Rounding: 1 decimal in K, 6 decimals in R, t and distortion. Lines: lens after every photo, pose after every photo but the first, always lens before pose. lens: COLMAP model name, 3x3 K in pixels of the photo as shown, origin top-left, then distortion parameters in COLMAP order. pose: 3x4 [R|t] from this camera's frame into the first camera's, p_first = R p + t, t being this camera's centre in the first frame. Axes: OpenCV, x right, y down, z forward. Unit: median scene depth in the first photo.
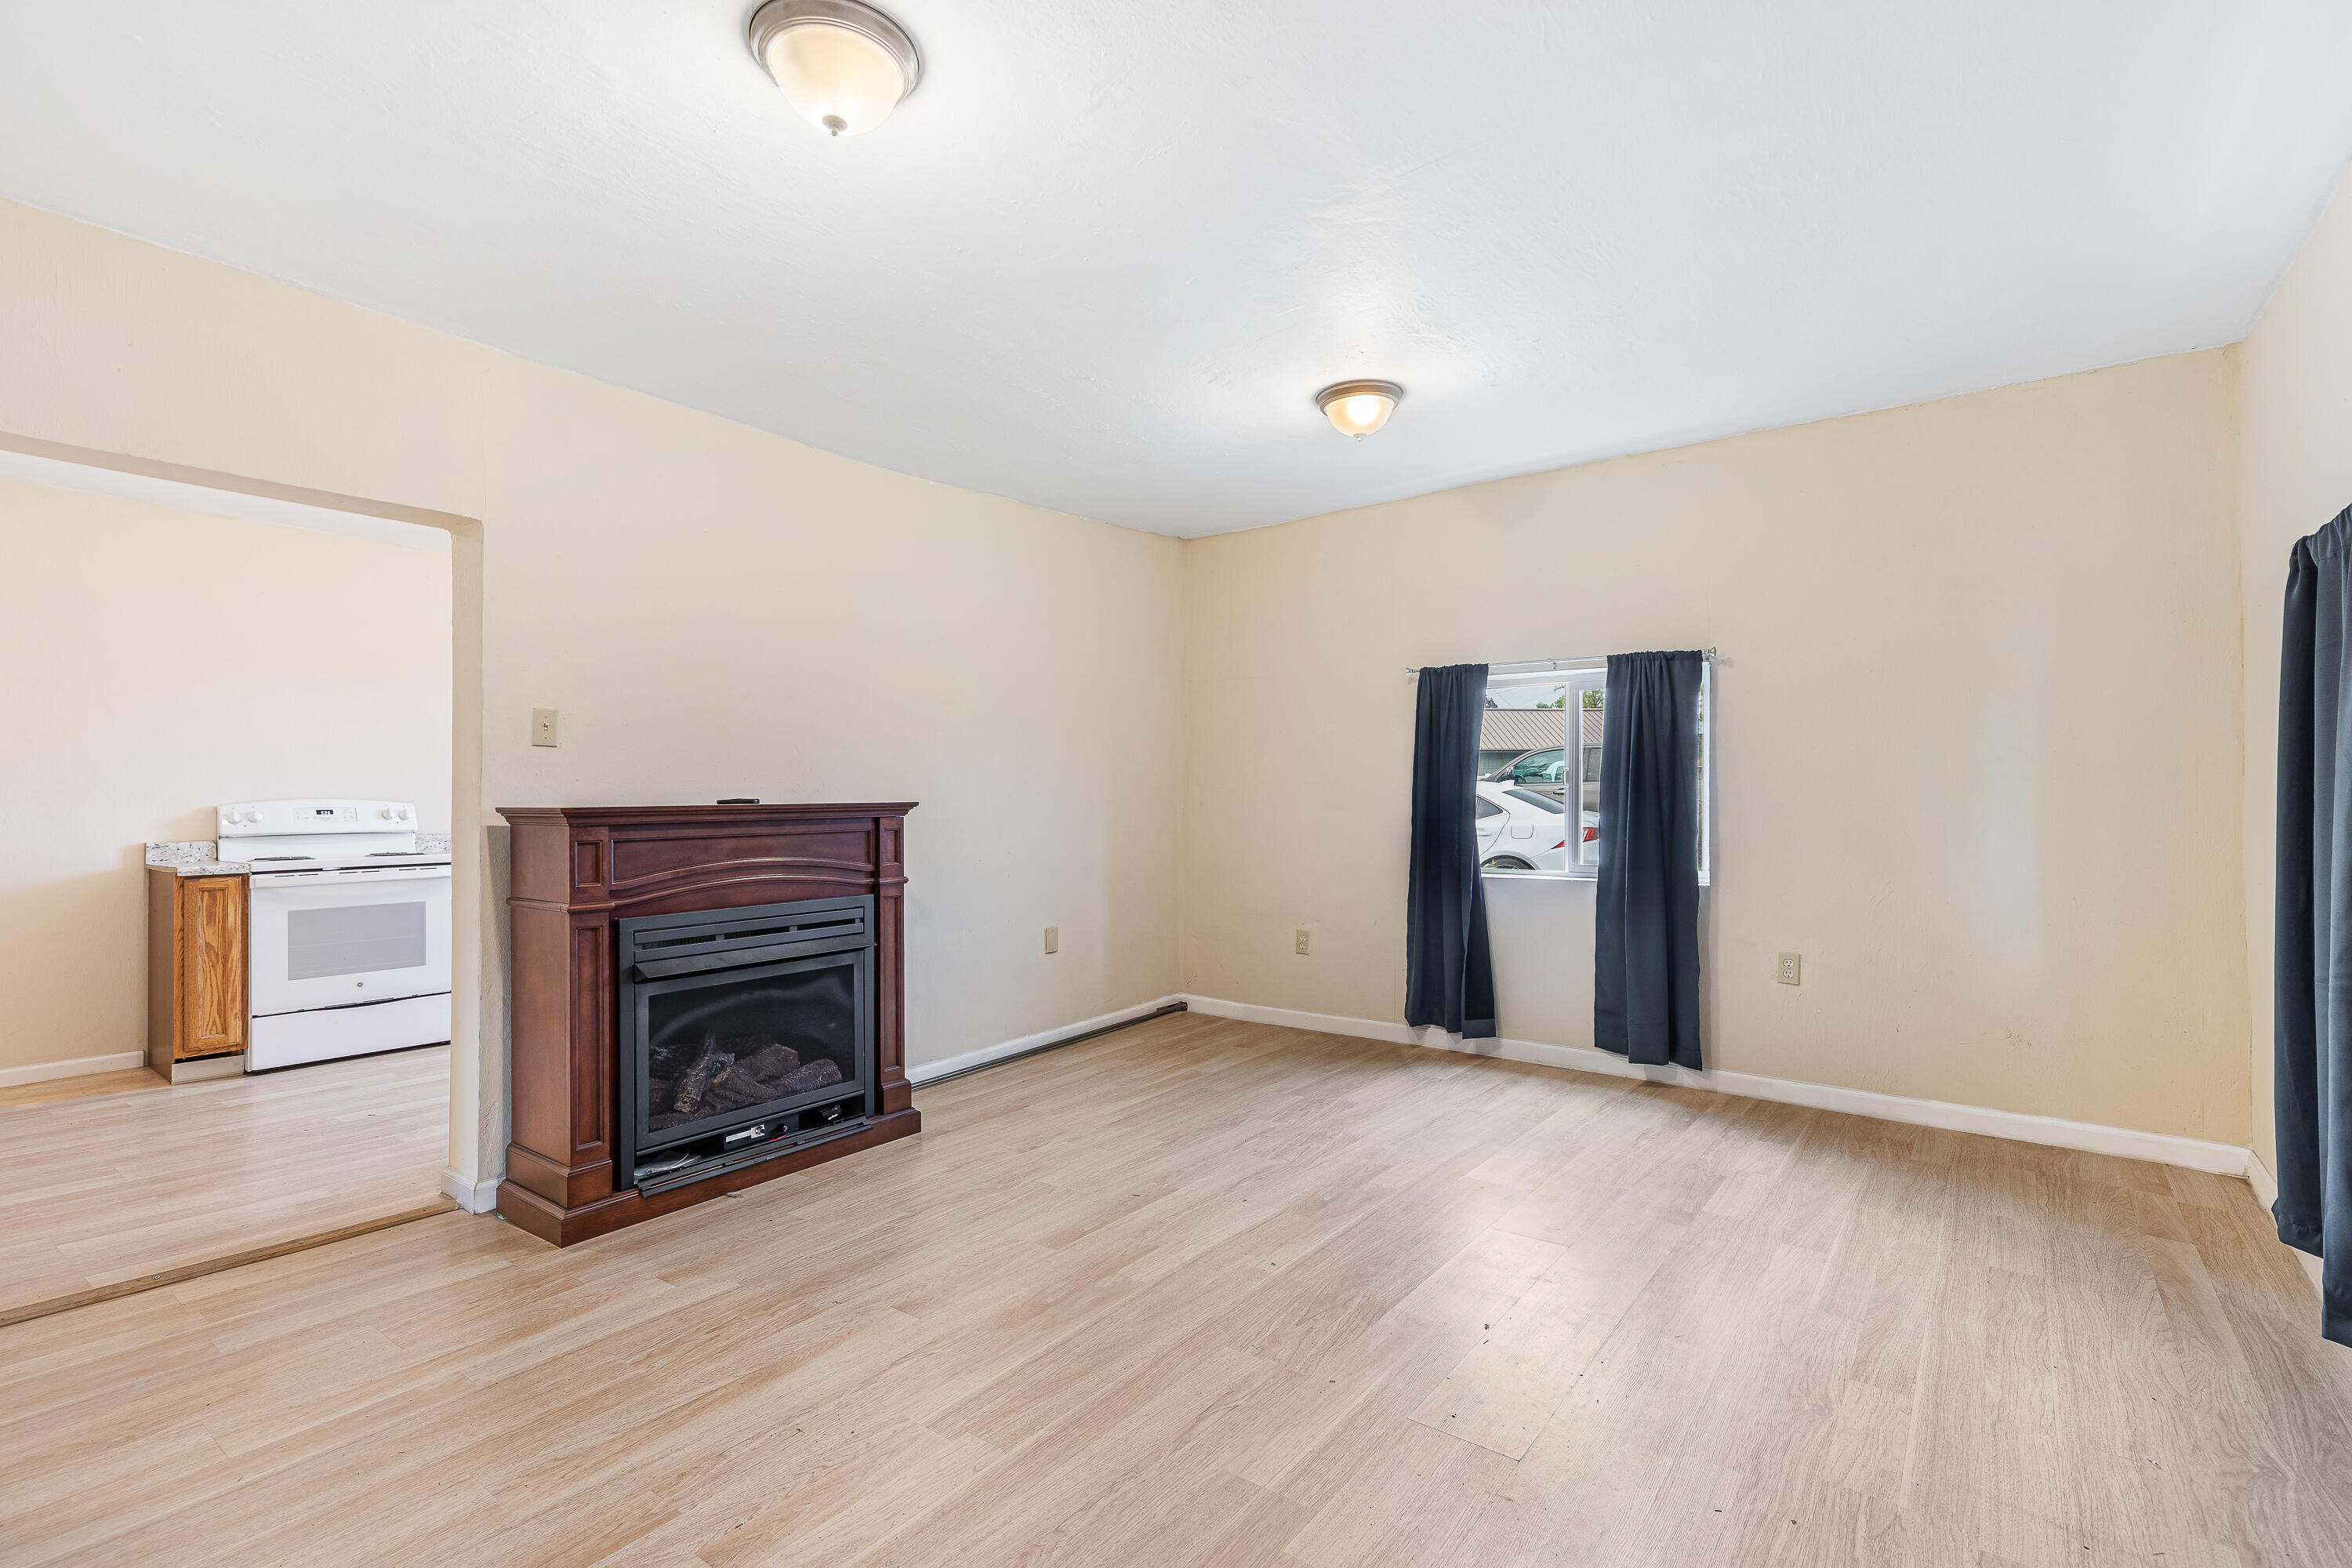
lens RADIAL K [[1062.3, 0, 1176.0], [0, 1062.3, 784.0], [0, 0, 1]] dist [0.001338, 0.000068]
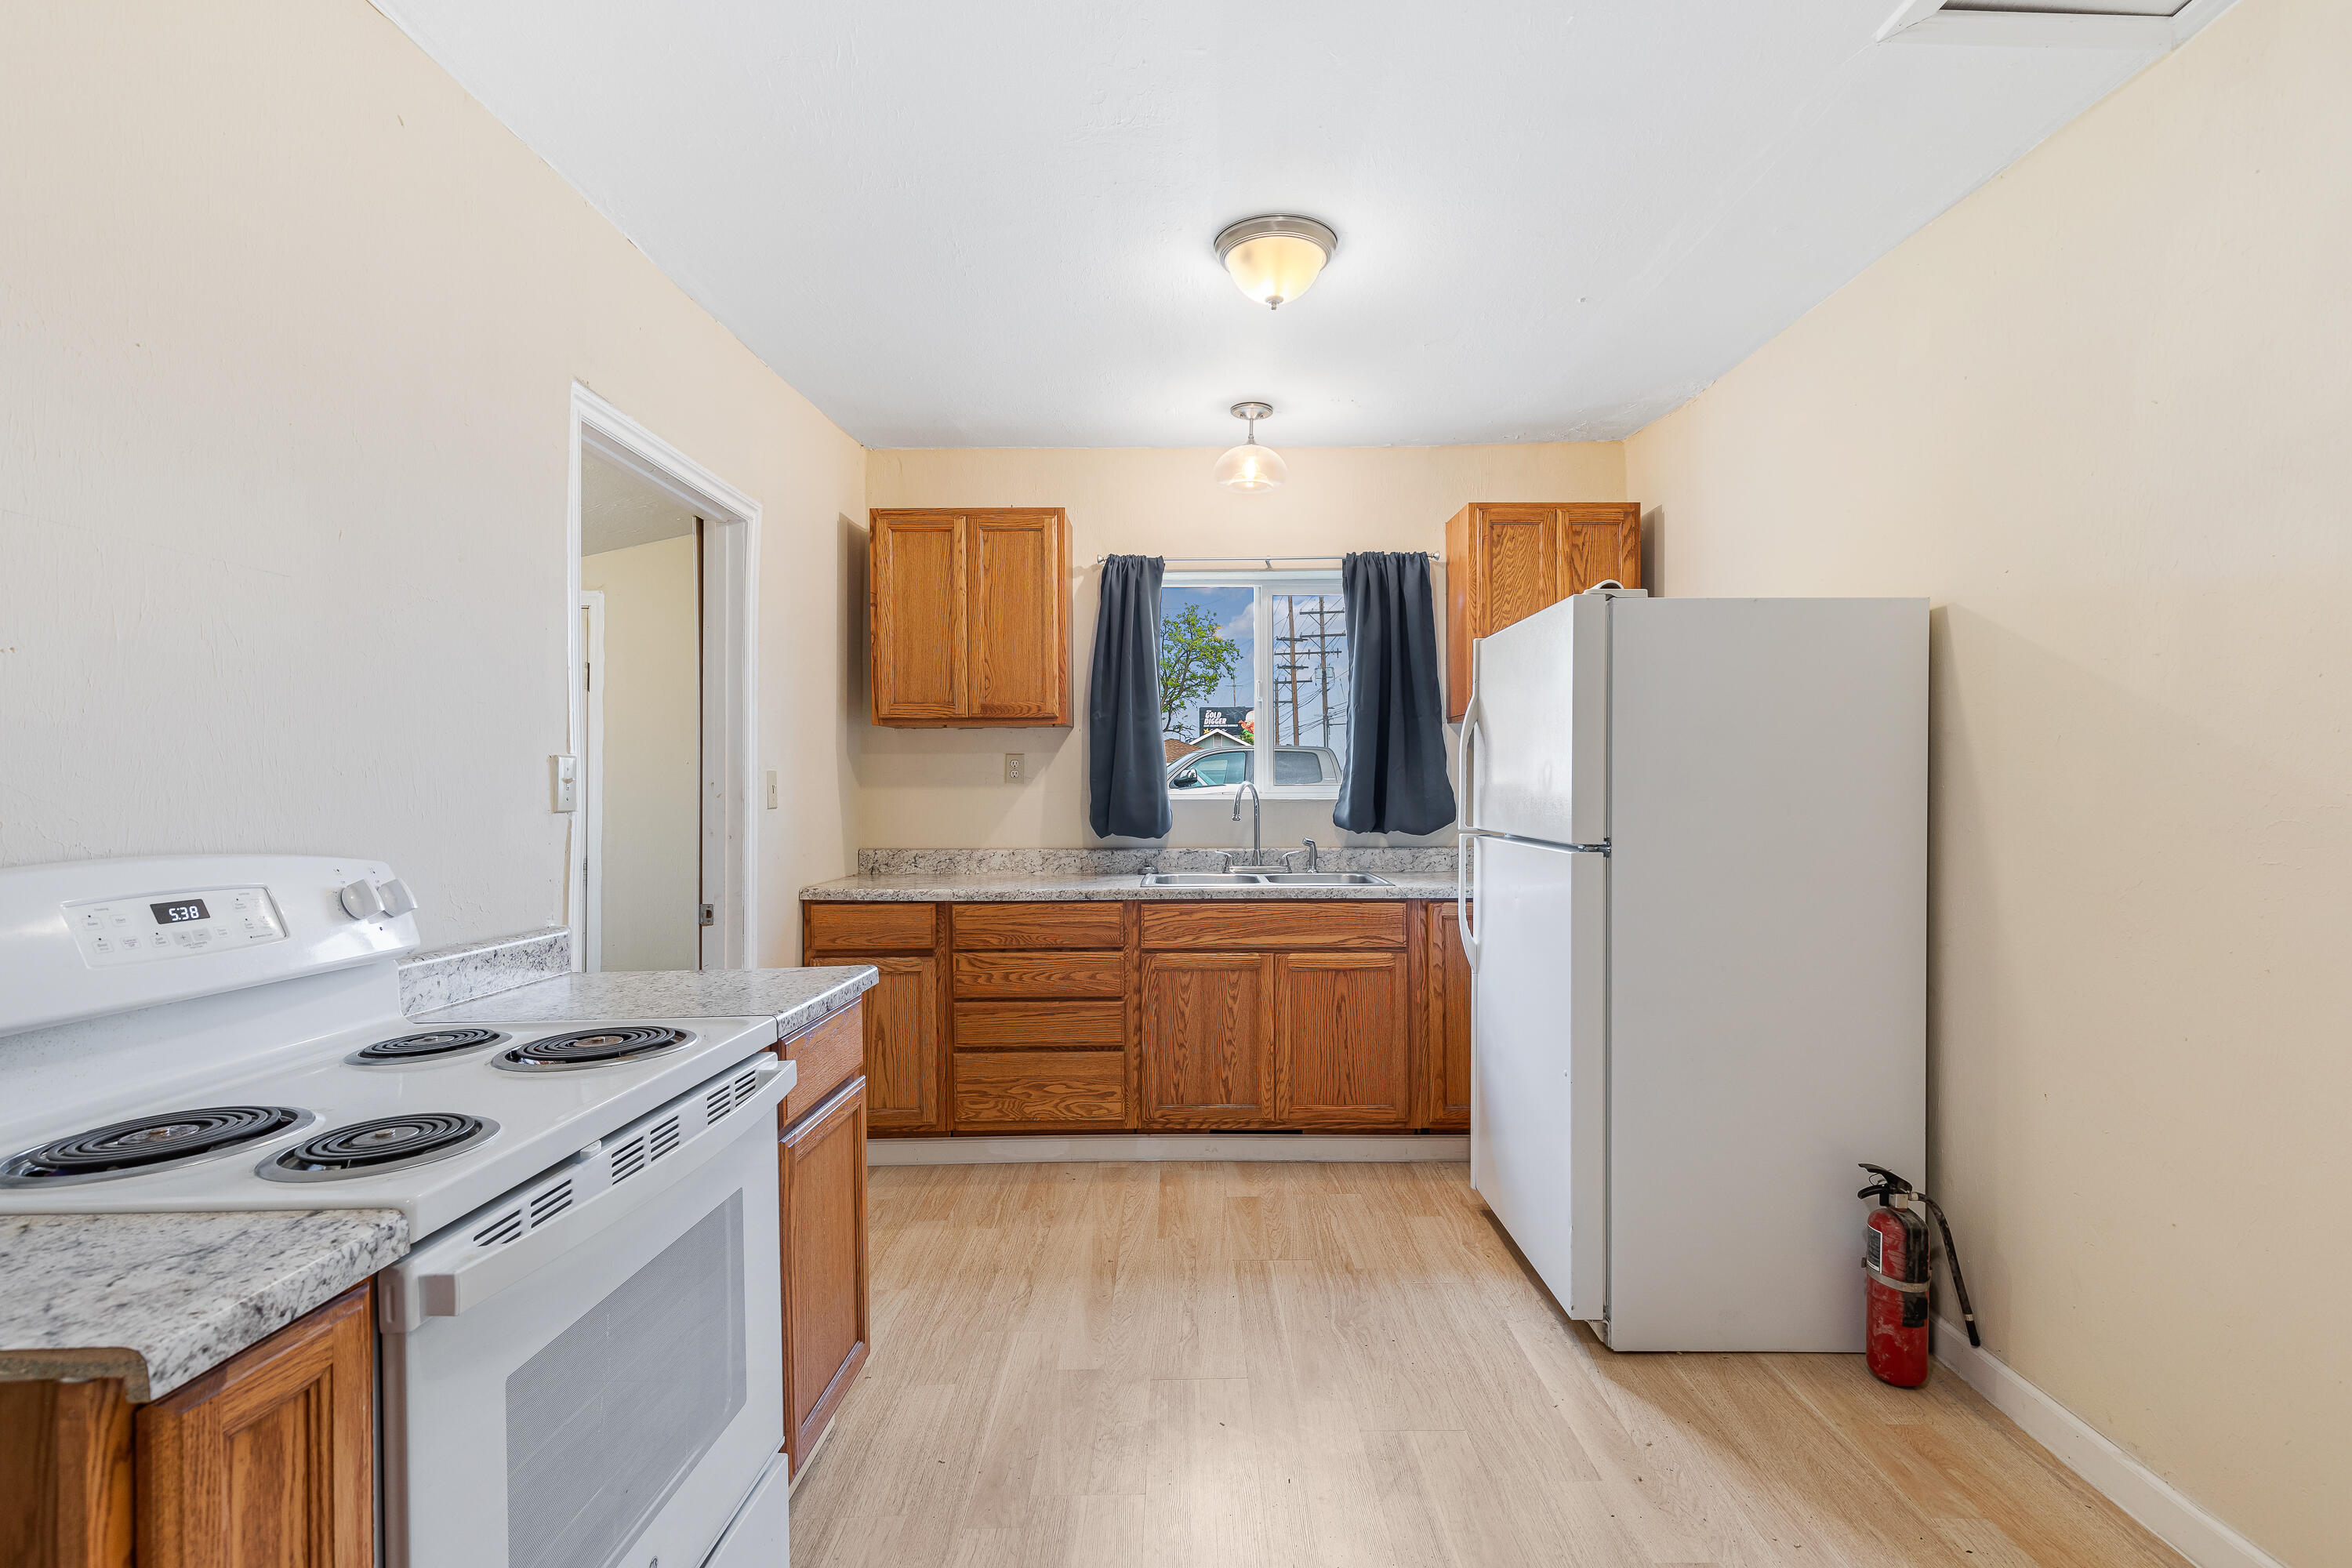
lens RADIAL K [[1092.0, 0, 1176.0], [0, 1092.0, 784.0], [0, 0, 1]] dist [0.004188, -0.000649]
pose [[0.800935, 0.005440, 0.598726, -0.881044], [-0.004255, 0.999985, -0.003395, -0.003395], [-0.598736, 0.000171, 0.800946, 0.753918]]
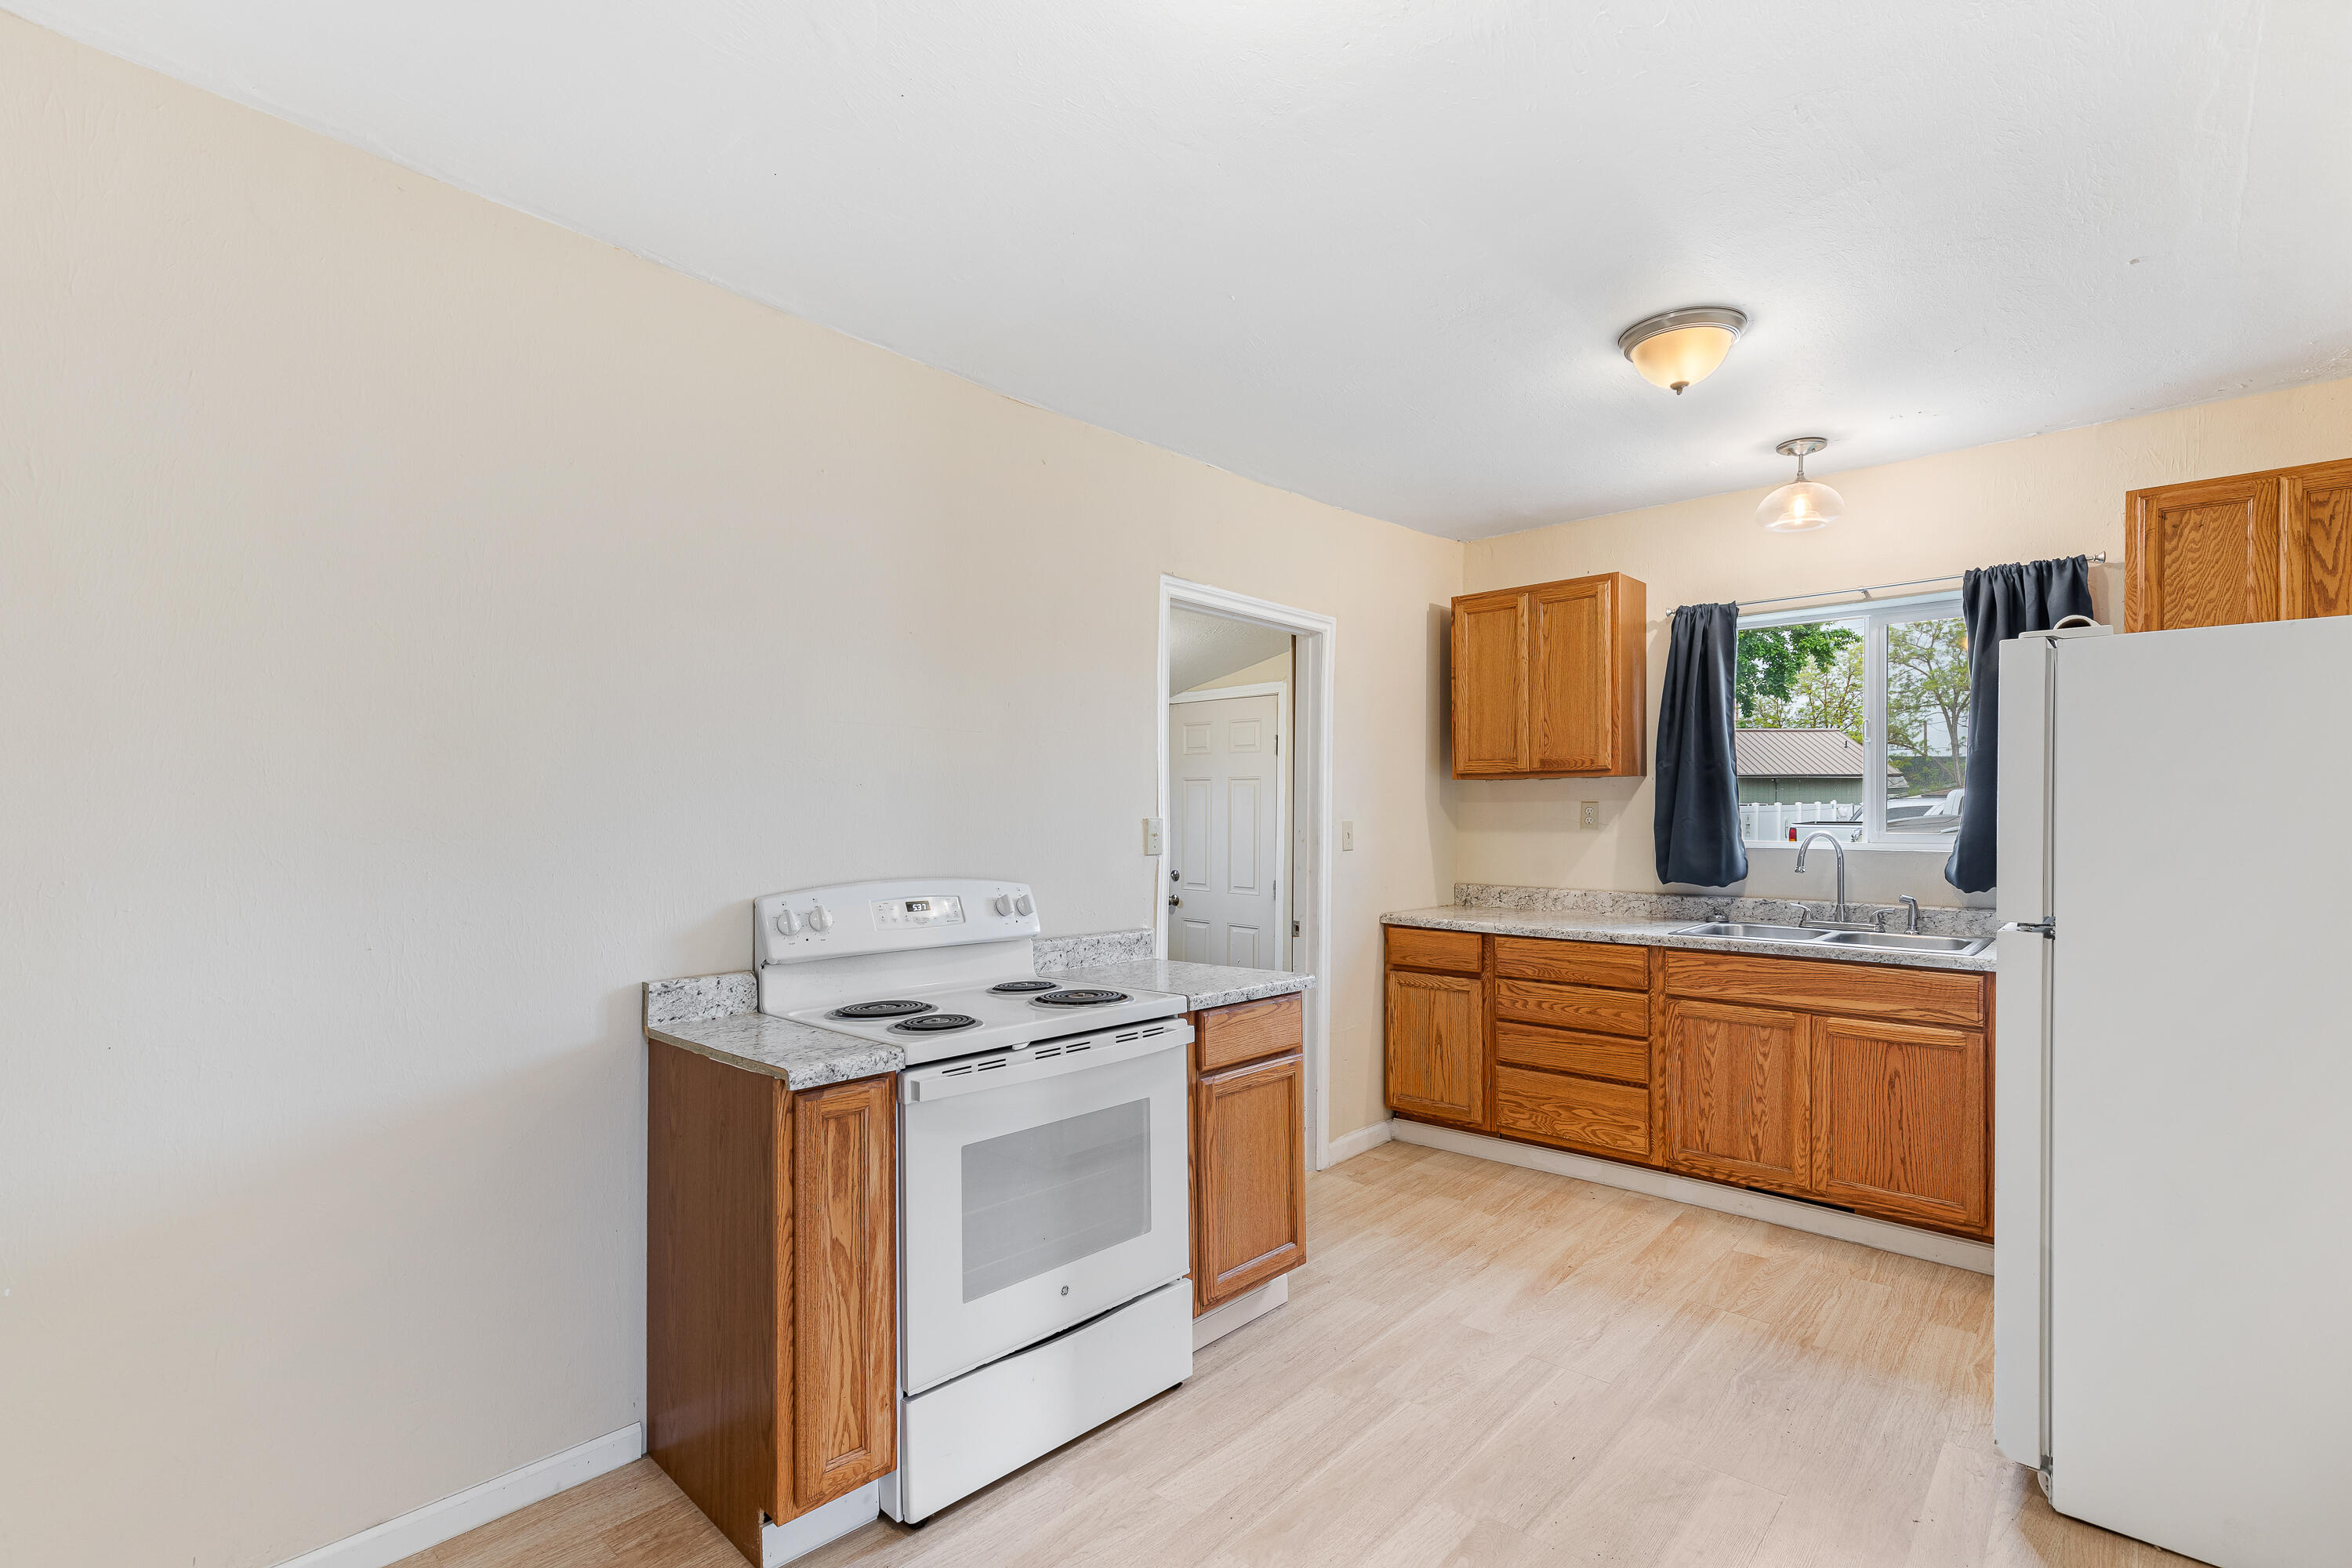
lens RADIAL K [[1063.2, 0, 1179.8], [0, 1063.2, 806.5], [0, 0, 1]] dist [0.001918, -0.000646]
pose [[0.995824, 0.004624, -0.091175, -0.723408], [-0.004740, 0.999988, -0.001054, -0.024054], [0.091169, 0.001482, 0.995834, 0.579010]]
